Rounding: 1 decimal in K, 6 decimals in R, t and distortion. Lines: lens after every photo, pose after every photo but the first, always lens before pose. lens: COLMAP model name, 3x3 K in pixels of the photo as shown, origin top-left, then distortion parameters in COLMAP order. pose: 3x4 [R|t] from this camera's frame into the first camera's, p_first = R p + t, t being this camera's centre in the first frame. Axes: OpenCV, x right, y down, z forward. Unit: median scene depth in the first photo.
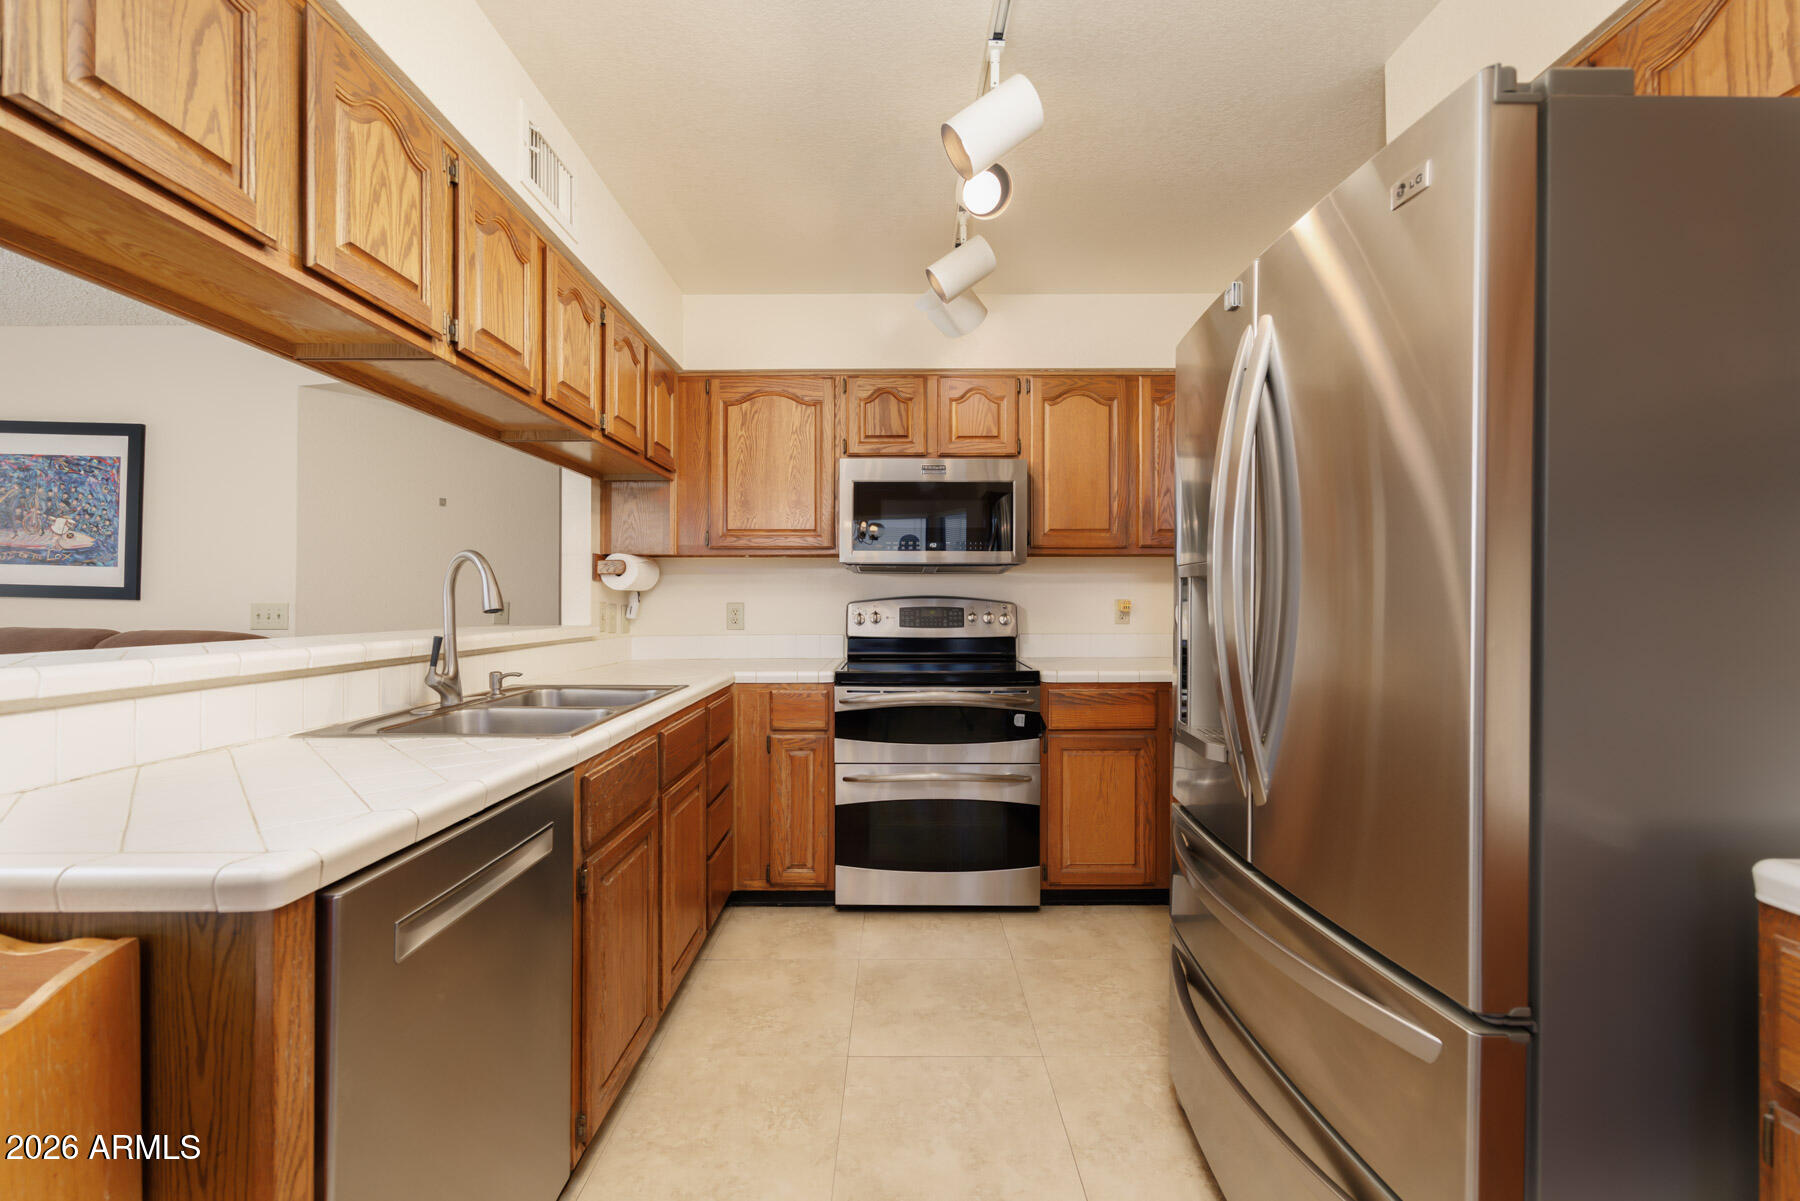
lens RADIAL K [[729.2, 0, 900.0], [0, 729.2, 600.5], [0, 0, 1]] dist [-0.004645, 0.000488]
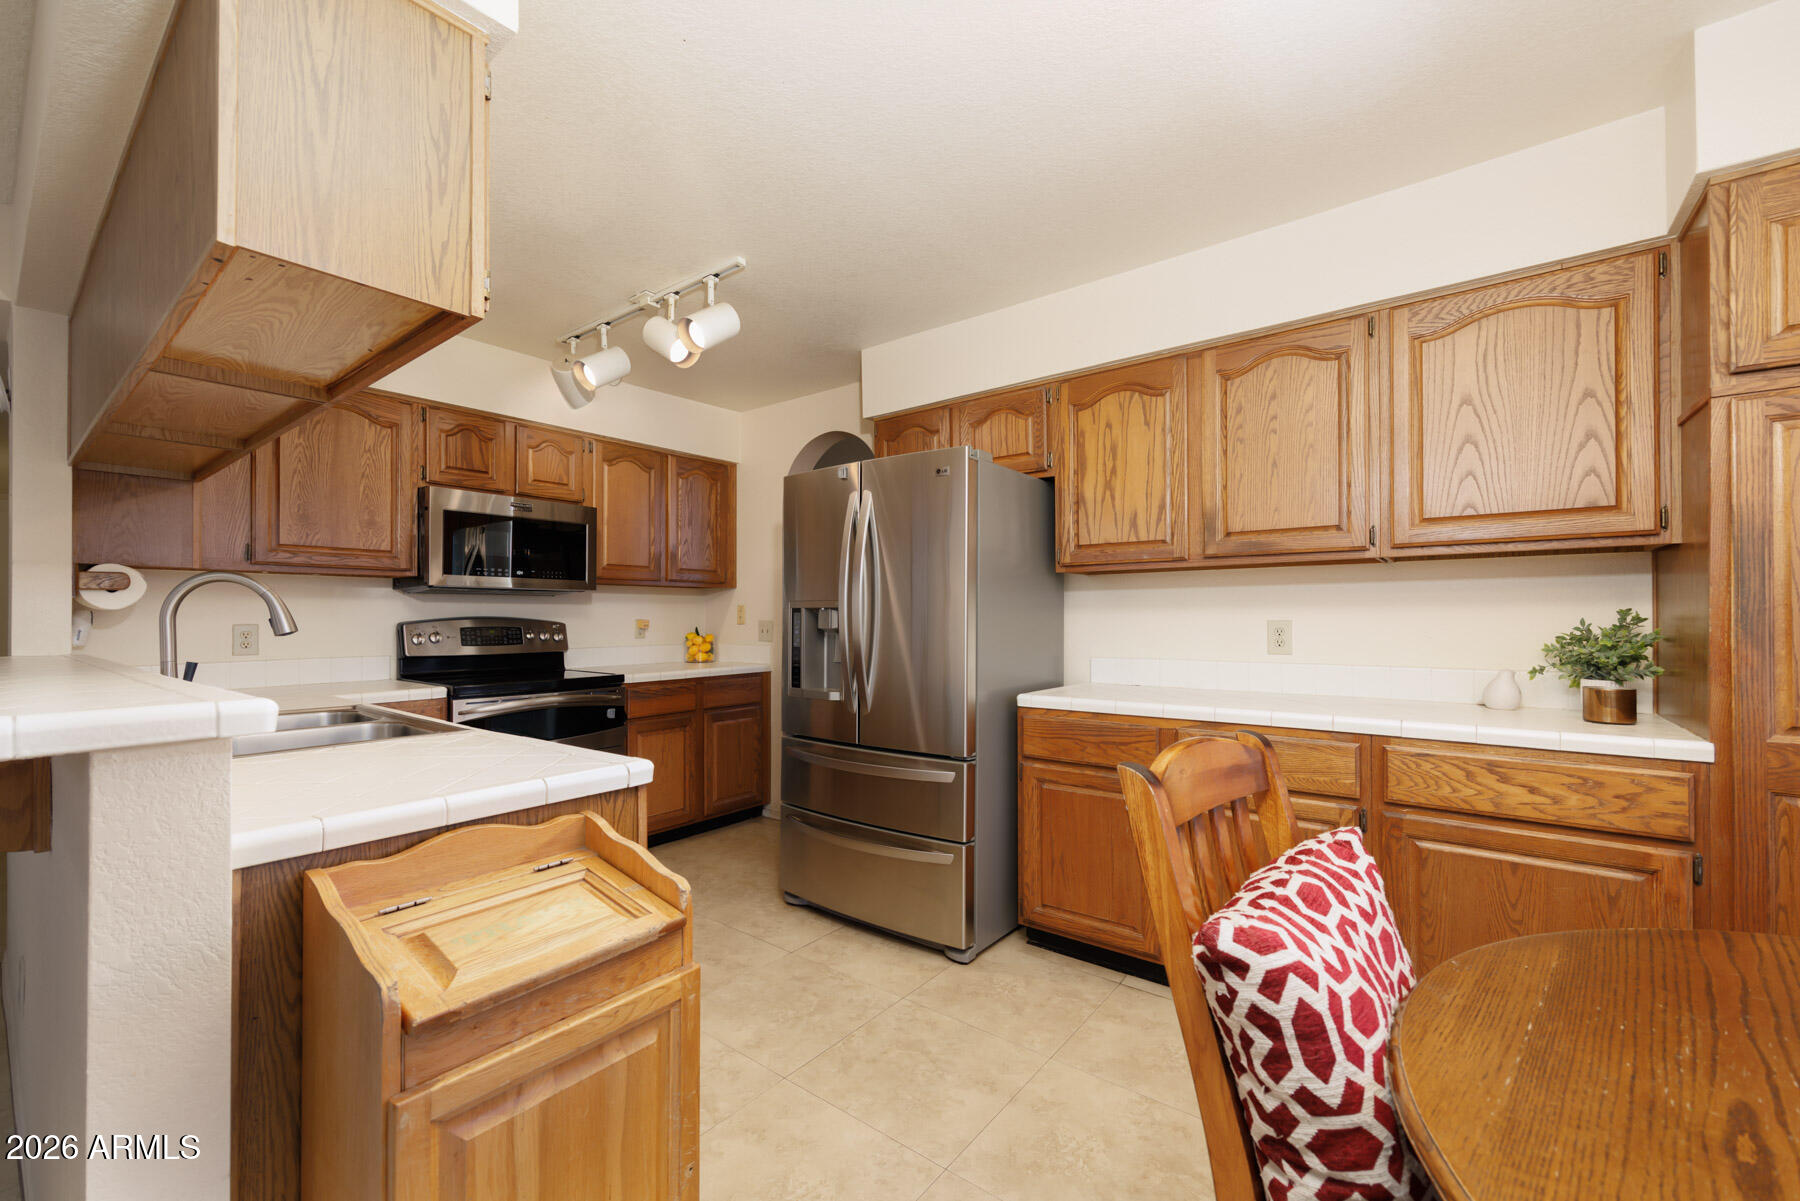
lens RADIAL K [[730.4, 0, 900.0], [0, 730.4, 600.5], [0, 0, 1]] dist [0.038025, 0.000116]
pose [[0.613843, 0.016257, 0.789261, -0.492567], [0.002535, 0.999742, -0.022564, -0.004004], [-0.789424, 0.015852, 0.613643, -0.180996]]
